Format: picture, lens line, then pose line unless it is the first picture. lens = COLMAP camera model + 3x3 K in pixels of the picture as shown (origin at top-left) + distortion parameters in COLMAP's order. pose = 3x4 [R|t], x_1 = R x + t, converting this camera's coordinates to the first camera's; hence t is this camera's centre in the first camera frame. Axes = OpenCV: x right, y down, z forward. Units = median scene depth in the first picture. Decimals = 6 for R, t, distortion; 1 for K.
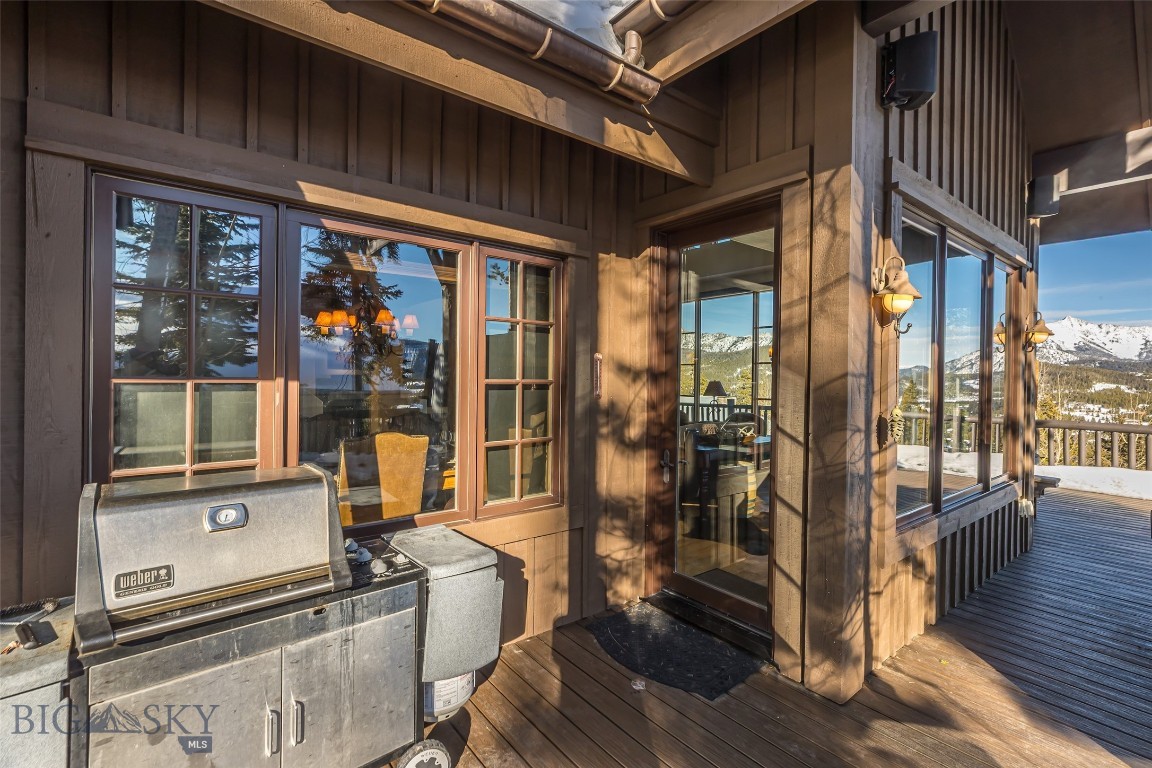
lens RADIAL K [[530.0, 0, 592.4], [0, 530.0, 372.9], [0, 0, 1]] dist [-0.000924, 0.003312]
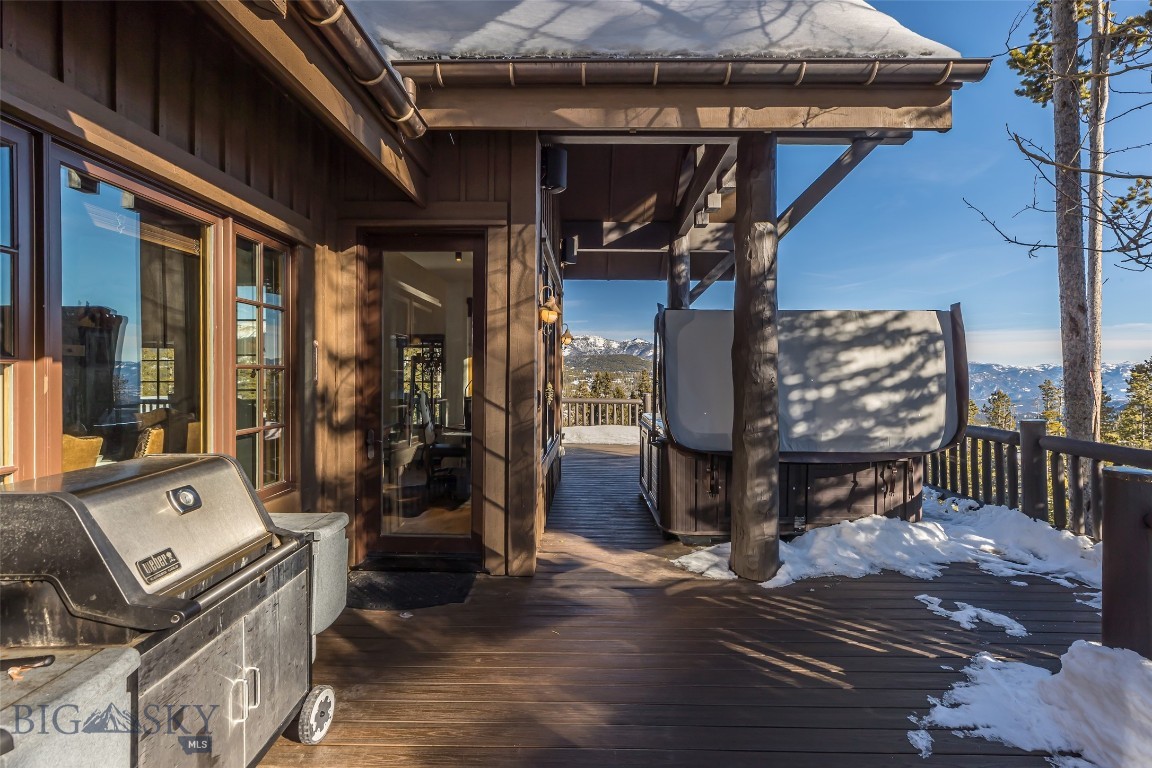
lens RADIAL K [[530.0, 0, 620.3], [0, 530.0, 374.0], [0, 0, 1]] dist [-0.000924, 0.003312]
pose [[0.600398, -0.010377, 0.799634, -0.549358], [0.001356, 0.999928, 0.011958, 0.019750], [-0.799700, -0.006095, 0.600369, -0.112935]]
